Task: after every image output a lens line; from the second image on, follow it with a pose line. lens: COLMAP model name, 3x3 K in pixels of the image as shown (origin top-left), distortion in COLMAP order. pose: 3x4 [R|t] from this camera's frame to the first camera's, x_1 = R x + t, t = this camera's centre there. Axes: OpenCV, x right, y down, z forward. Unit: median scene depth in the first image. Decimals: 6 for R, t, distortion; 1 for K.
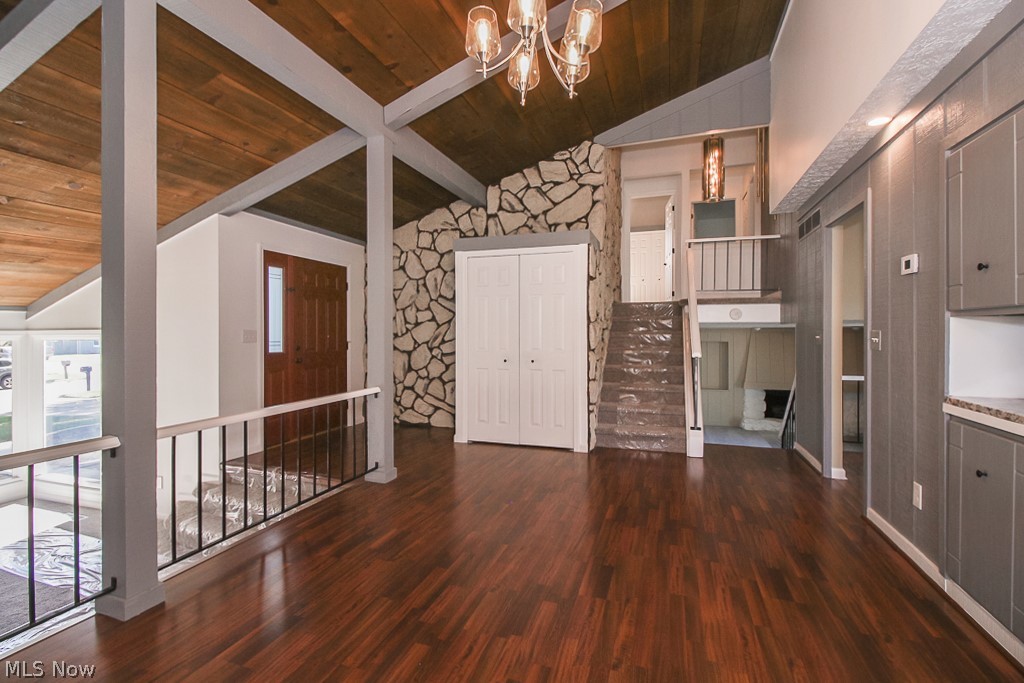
lens RADIAL K [[480.8, 0, 509.1], [0, 480.8, 338.2], [0, 0, 1]] dist [-0.000281, -0.004265]
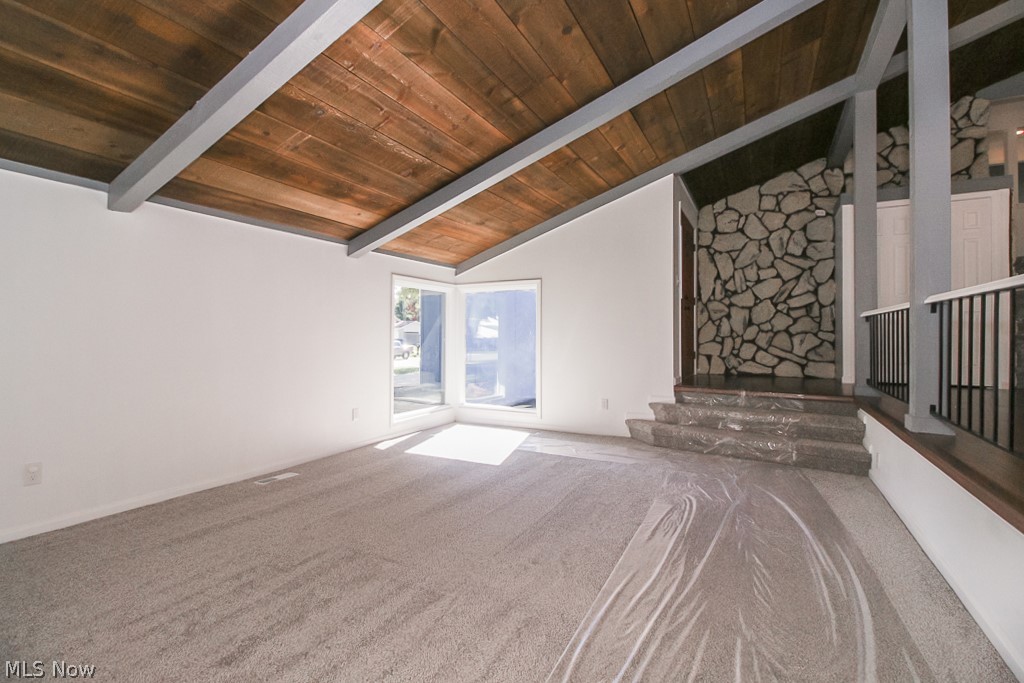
lens RADIAL K [[480.8, 0, 512.5], [0, 480.8, 337.5], [0, 0, 1]] dist [-0.000281, -0.004265]
pose [[0.988186, 0.001229, -0.153251, -0.576502], [-0.001536, 0.999997, -0.001885, 0.099740], [0.153249, 0.002098, 0.988185, -0.146291]]
